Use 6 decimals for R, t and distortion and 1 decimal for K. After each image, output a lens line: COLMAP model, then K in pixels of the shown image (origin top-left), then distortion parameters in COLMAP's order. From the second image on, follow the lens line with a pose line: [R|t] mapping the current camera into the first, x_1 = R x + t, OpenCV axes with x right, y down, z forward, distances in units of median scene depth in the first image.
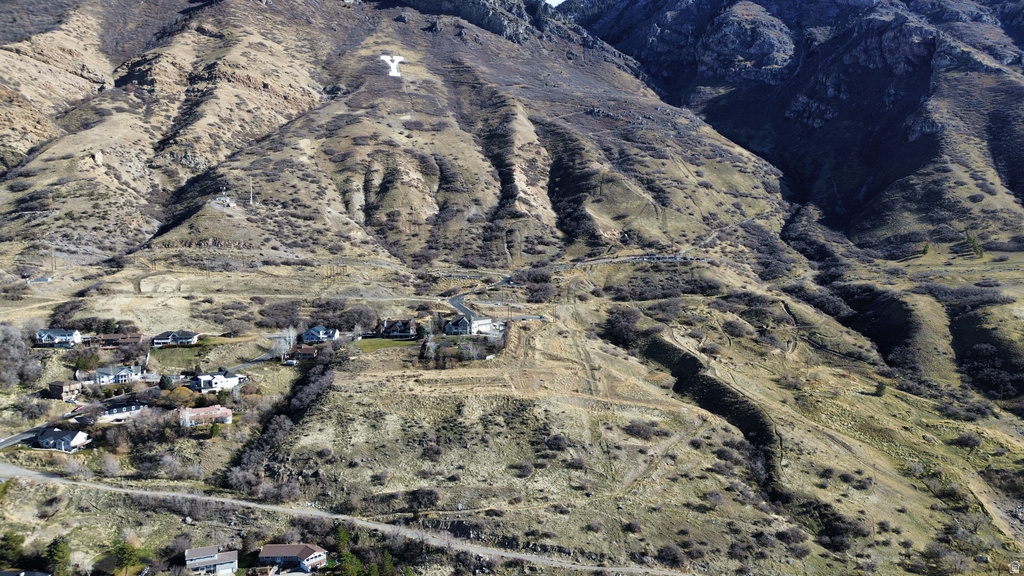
lens RADIAL K [[728.7, 0, 512.0], [0, 728.7, 288.0], [0, 0, 1]] dist [0.069575, -0.067184]
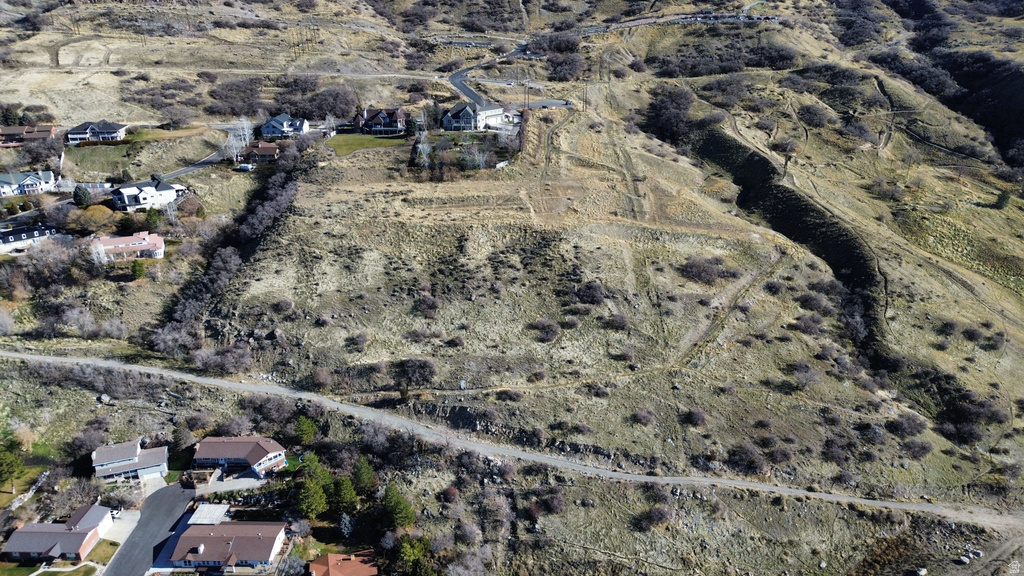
lens RADIAL K [[728.7, 0, 512.0], [0, 728.7, 288.0], [0, 0, 1]] dist [0.069575, -0.067184]
pose [[0.999860, 0.004342, -0.016177, -0.006611], [0.001006, 0.948492, 0.316799, -0.026357], [0.016719, -0.316770, 0.948355, 0.252379]]
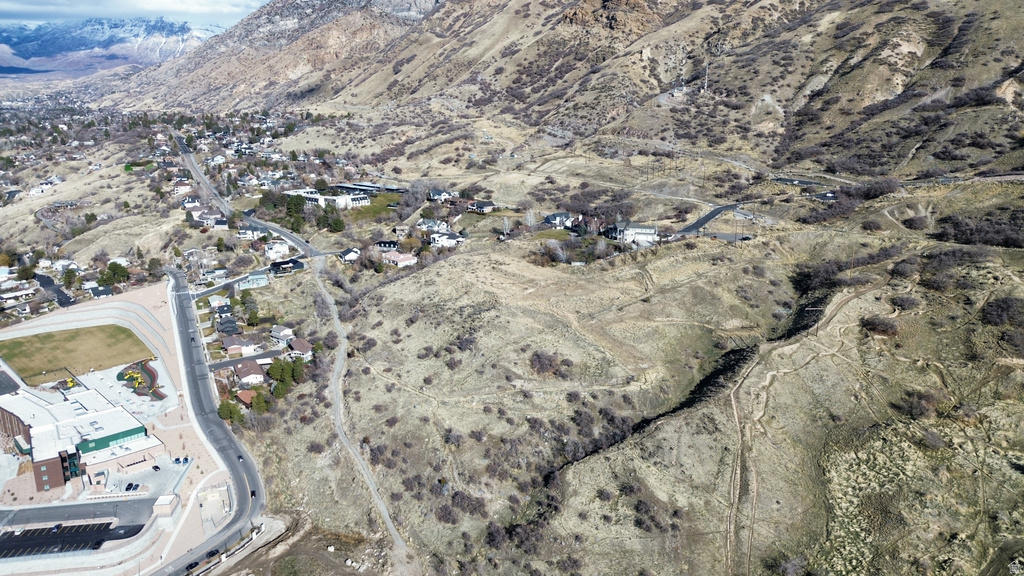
lens RADIAL K [[728.7, 0, 512.0], [0, 728.7, 288.0], [0, 0, 1]] dist [0.069575, -0.067184]
pose [[0.454210, 0.215097, -0.864538, 0.849905], [-0.075961, 0.976232, 0.202979, -0.071105], [0.887650, -0.026524, 0.459754, 0.506128]]
